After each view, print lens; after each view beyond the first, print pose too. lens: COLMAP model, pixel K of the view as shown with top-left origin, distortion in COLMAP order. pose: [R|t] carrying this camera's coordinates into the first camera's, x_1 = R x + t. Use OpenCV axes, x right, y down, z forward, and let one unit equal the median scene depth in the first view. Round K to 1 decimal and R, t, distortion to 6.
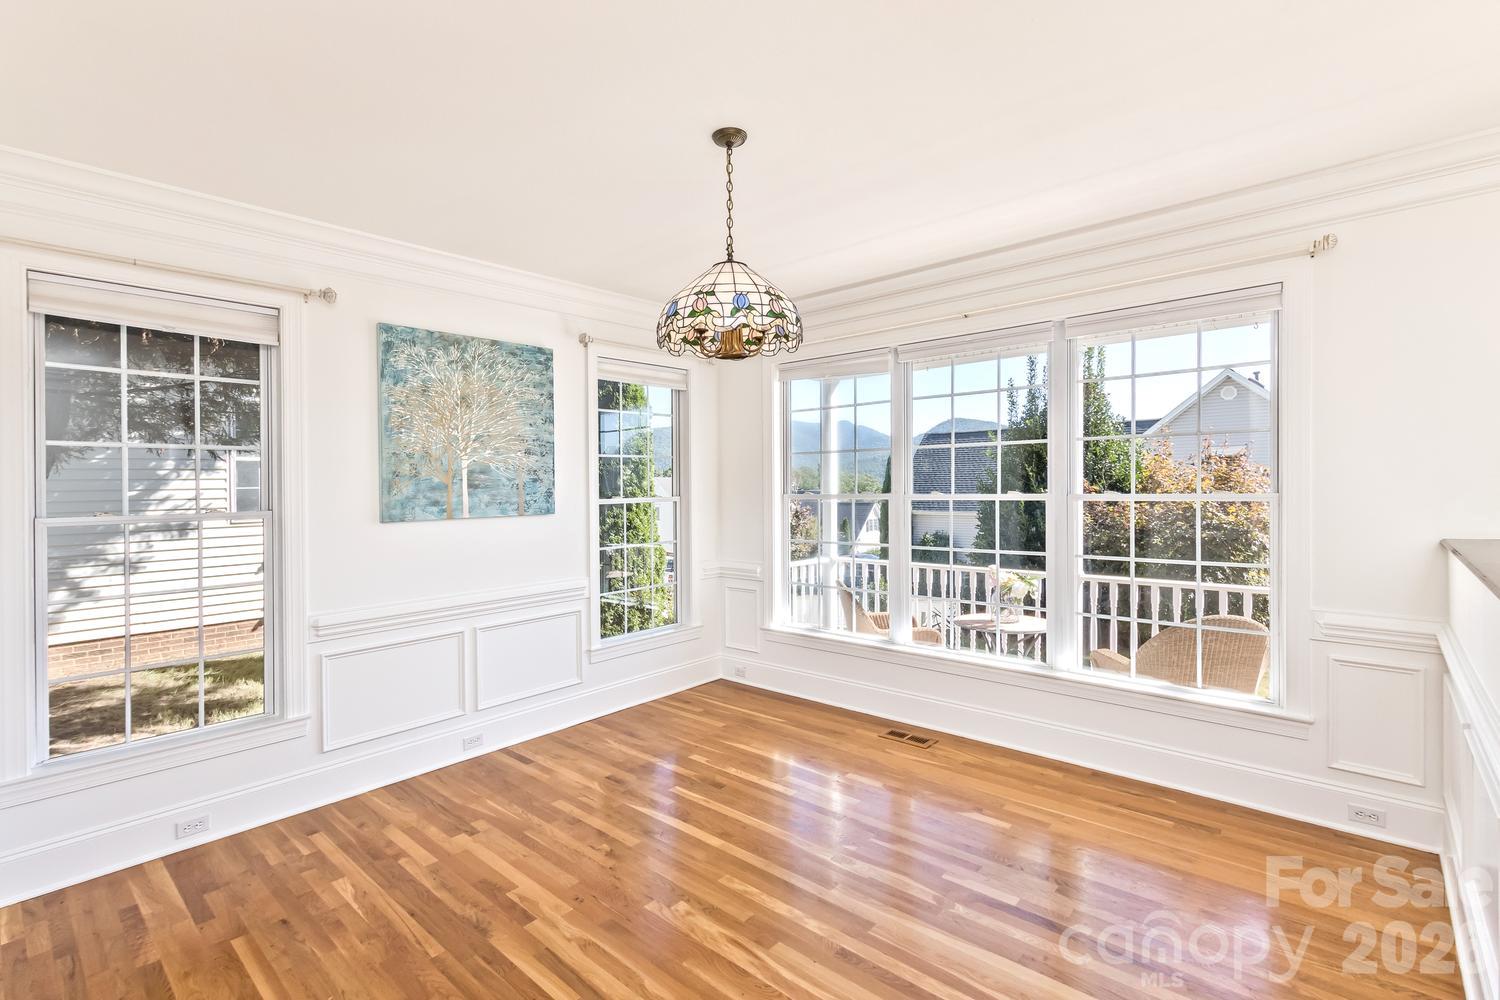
lens RADIAL K [[702.5, 0, 750.5], [0, 702.5, 481.5], [0, 0, 1]] dist [-0.000177, -0.000412]
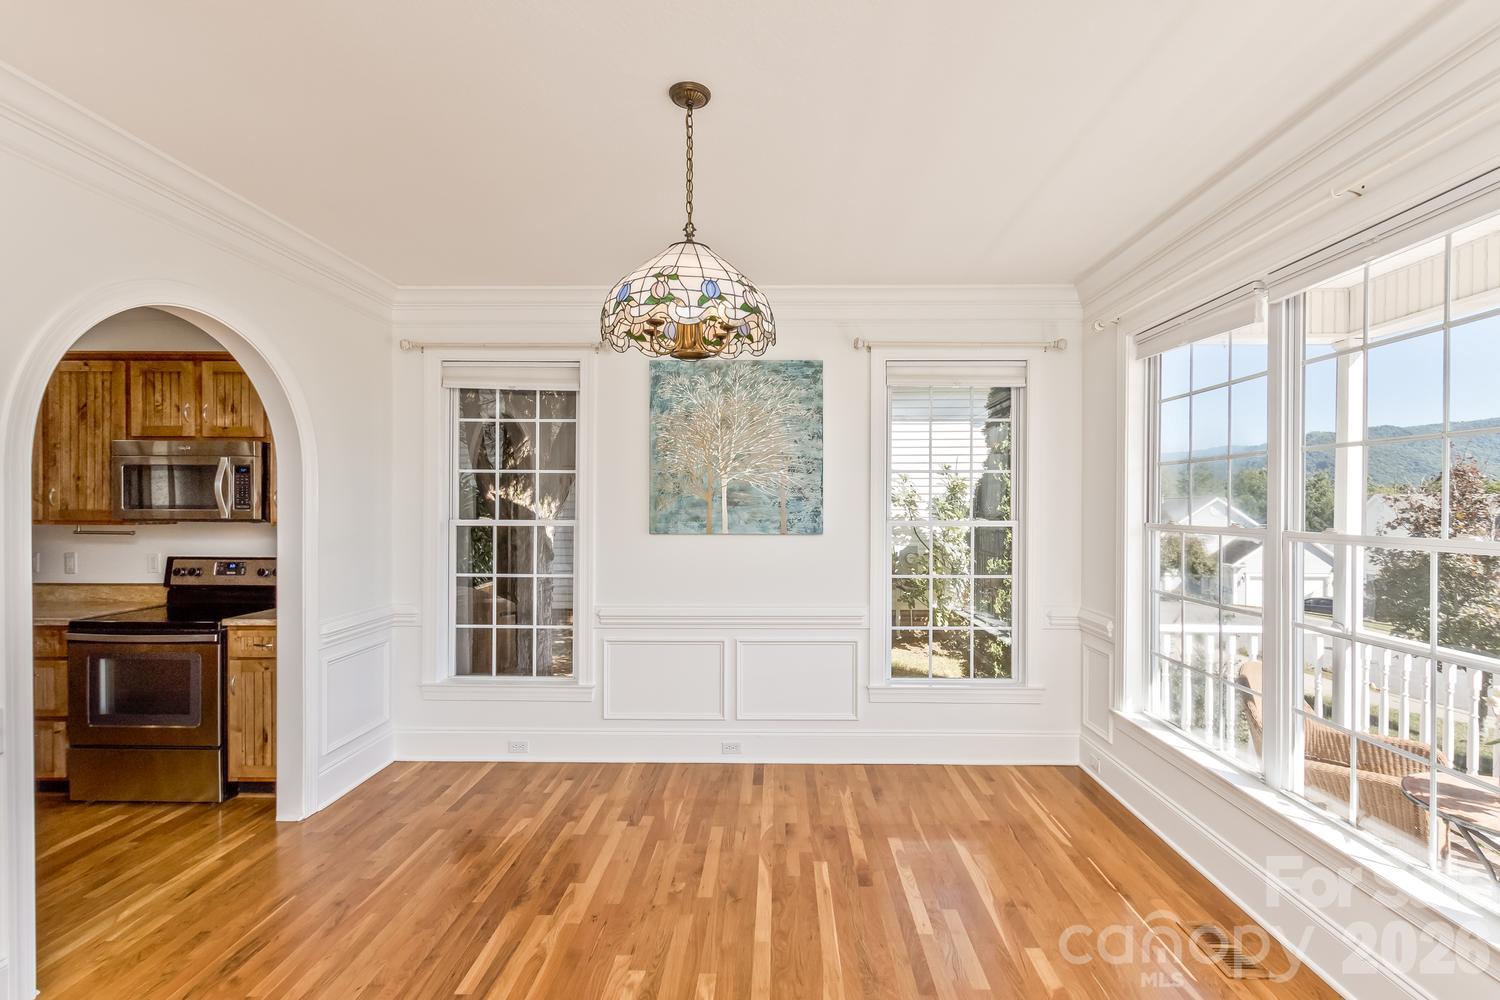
lens RADIAL K [[716.5, 0, 756.4], [0, 716.5, 503.8], [0, 0, 1]] dist [0.000925, 0.000011]
pose [[0.647259, 0.011234, -0.762188, 0.447852], [-0.011057, 0.999925, 0.005349, 0.000984], [0.762190, 0.004966, 0.647334, 0.344707]]
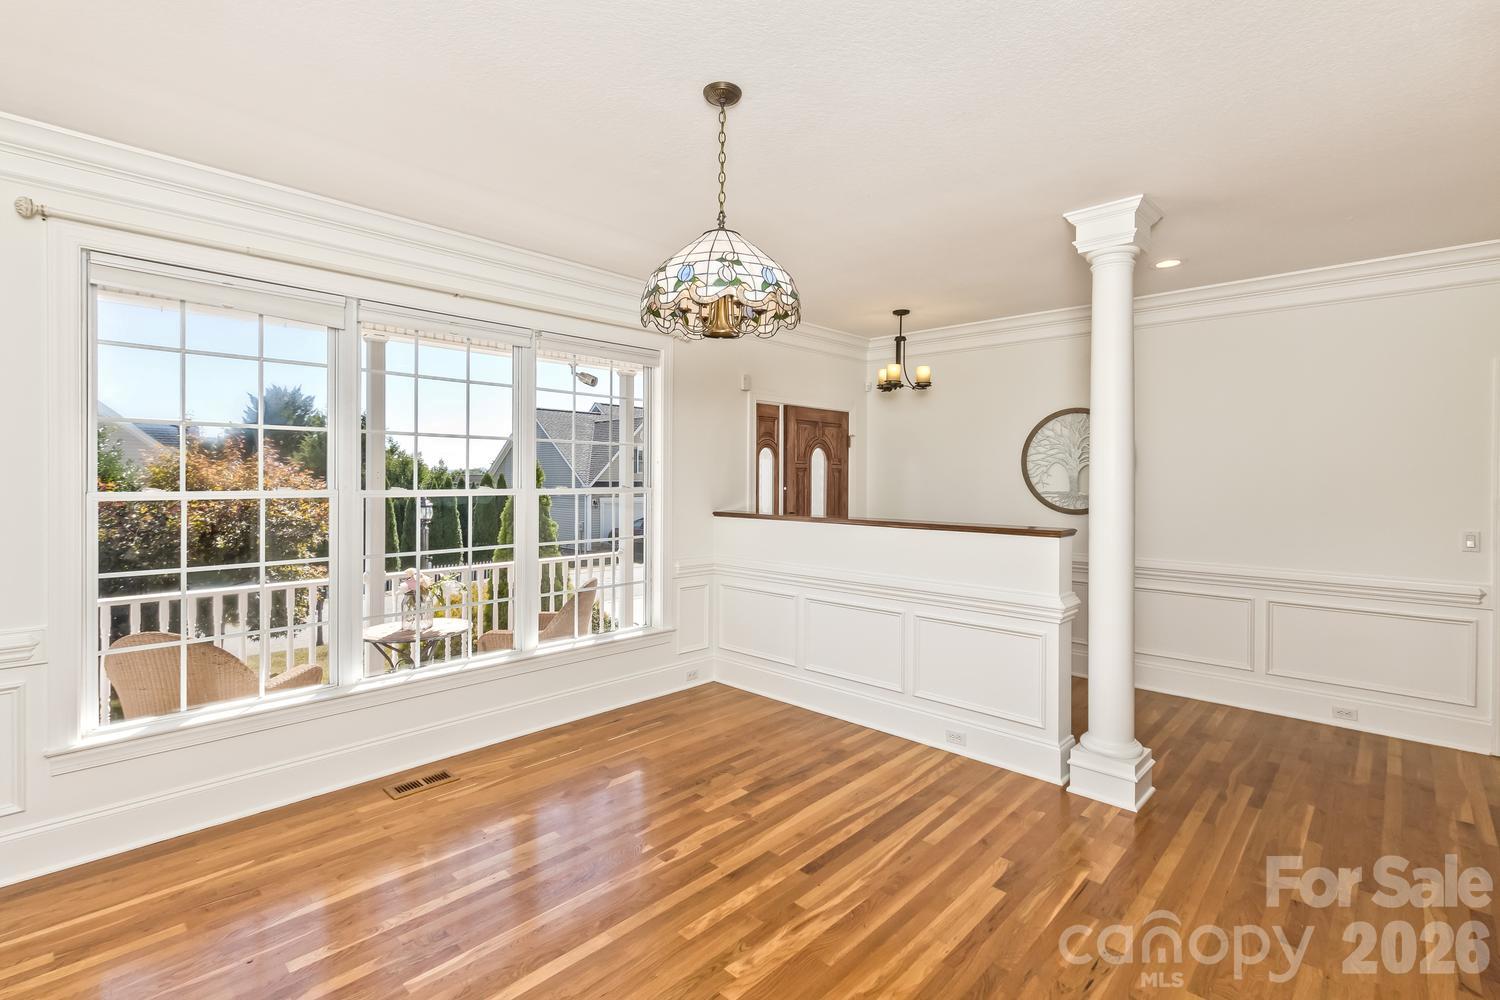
lens RADIAL K [[686.6, 0, 750.9], [0, 686.6, 488.8], [0, 0, 1]] dist [0.000026, -0.000417]
pose [[0.025352, 0.000917, 0.999678, -0.619918], [-0.005907, 0.999982, -0.000767, 0.019623], [-0.999661, -0.005885, 0.025357, 0.647002]]
